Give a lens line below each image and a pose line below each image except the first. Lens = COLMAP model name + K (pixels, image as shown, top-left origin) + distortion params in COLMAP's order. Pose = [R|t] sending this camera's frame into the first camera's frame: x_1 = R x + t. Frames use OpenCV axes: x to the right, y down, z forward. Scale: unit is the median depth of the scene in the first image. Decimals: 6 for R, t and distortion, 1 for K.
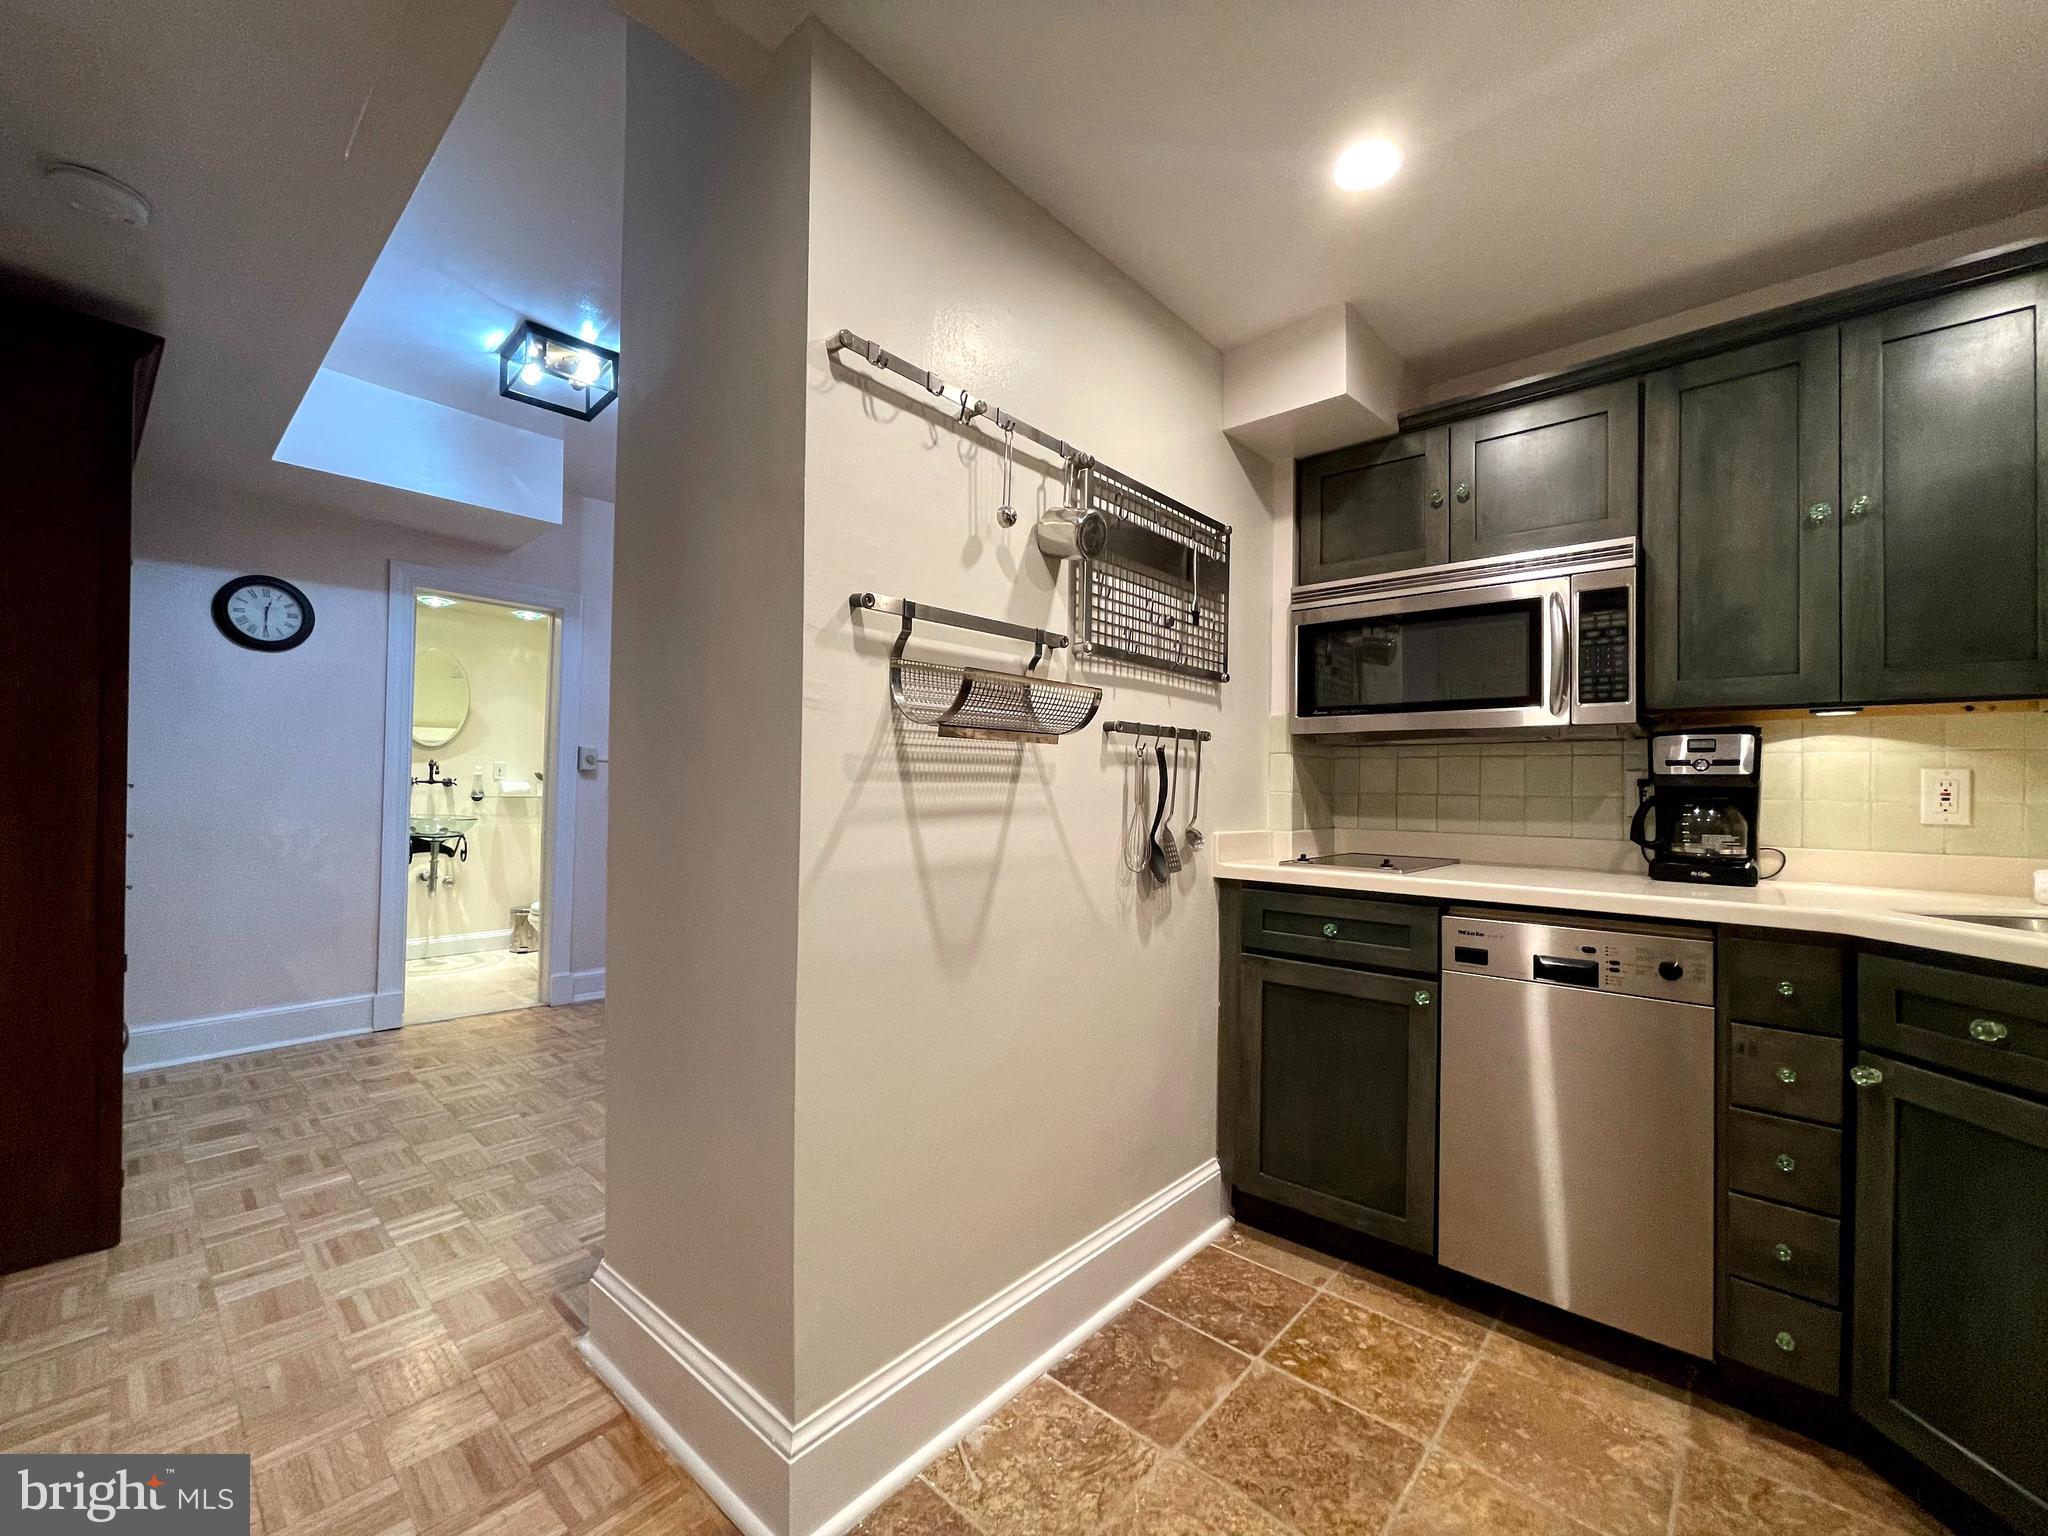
lens RADIAL K [[829.0, 0, 1007.1], [0, 829.0, 777.7], [0, 0, 1]] dist [-0.000158, -0.000166]
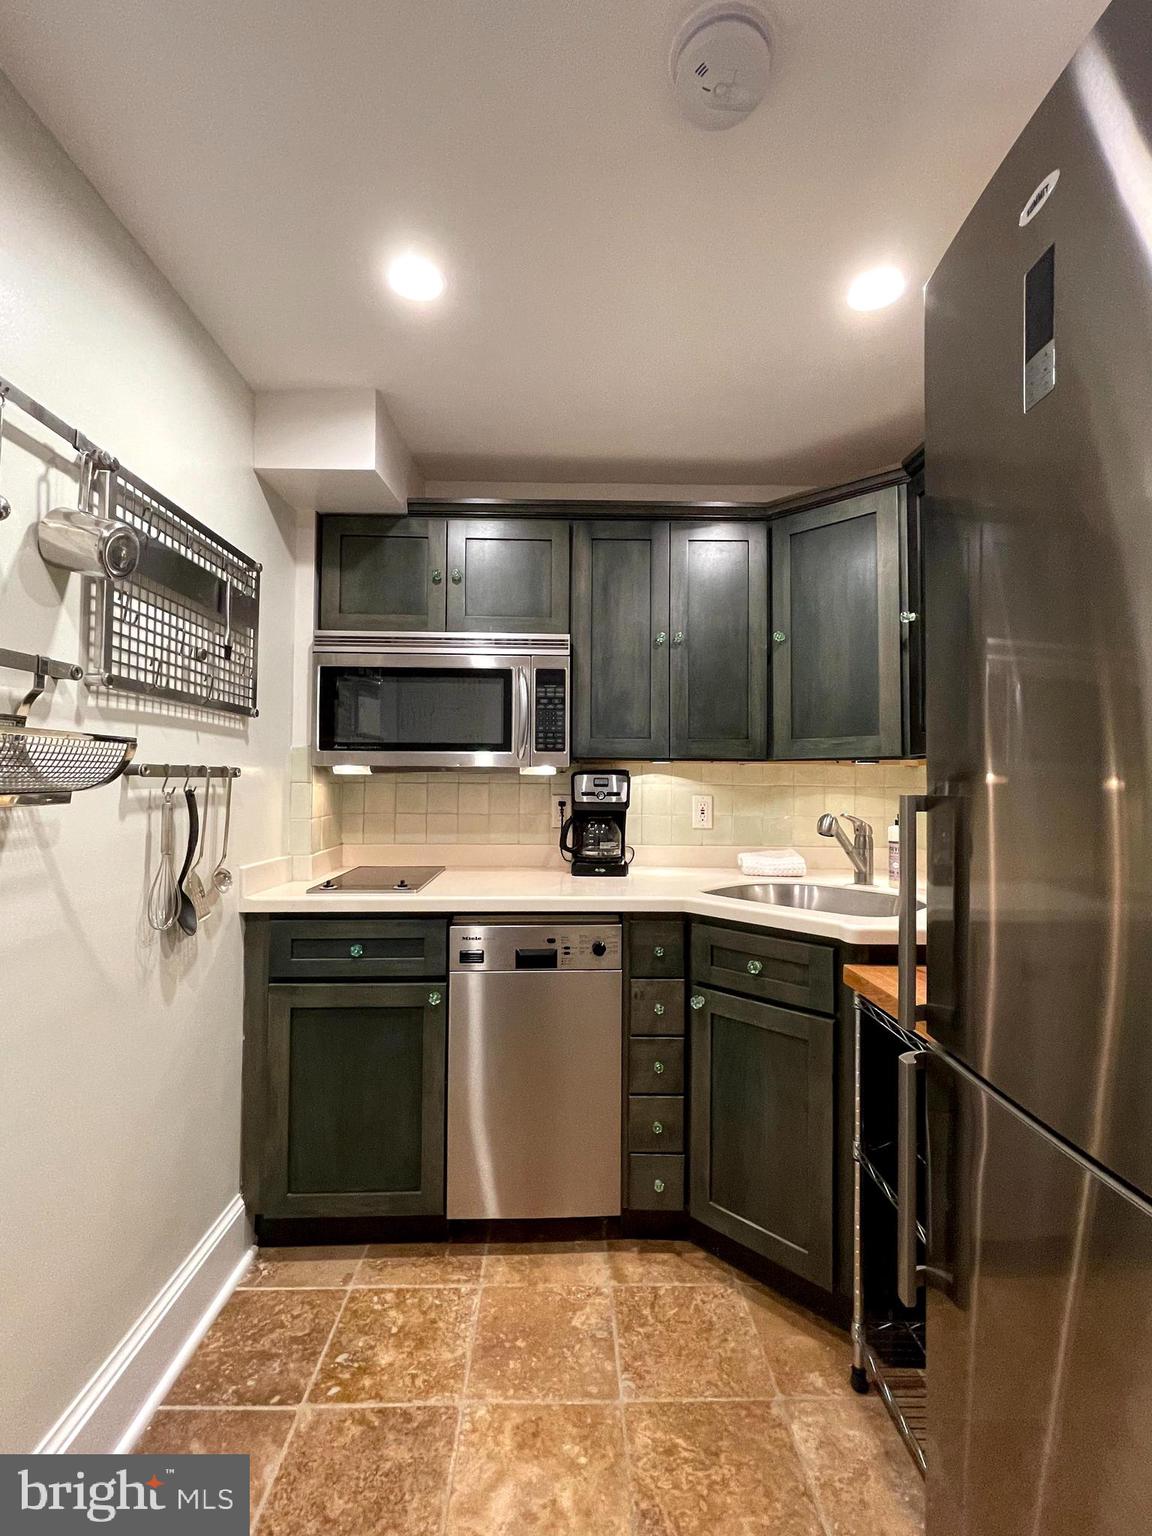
lens RADIAL K [[693.1, 0, 578.6], [0, 693.1, 759.0], [0, 0, 1]] dist [-0.017628, 0.009675]
pose [[0.723841, 0.013681, 0.689831, -0.035414], [-0.002892, 0.999855, -0.016795, -0.060201], [-0.689961, 0.010162, 0.723775, 0.142126]]
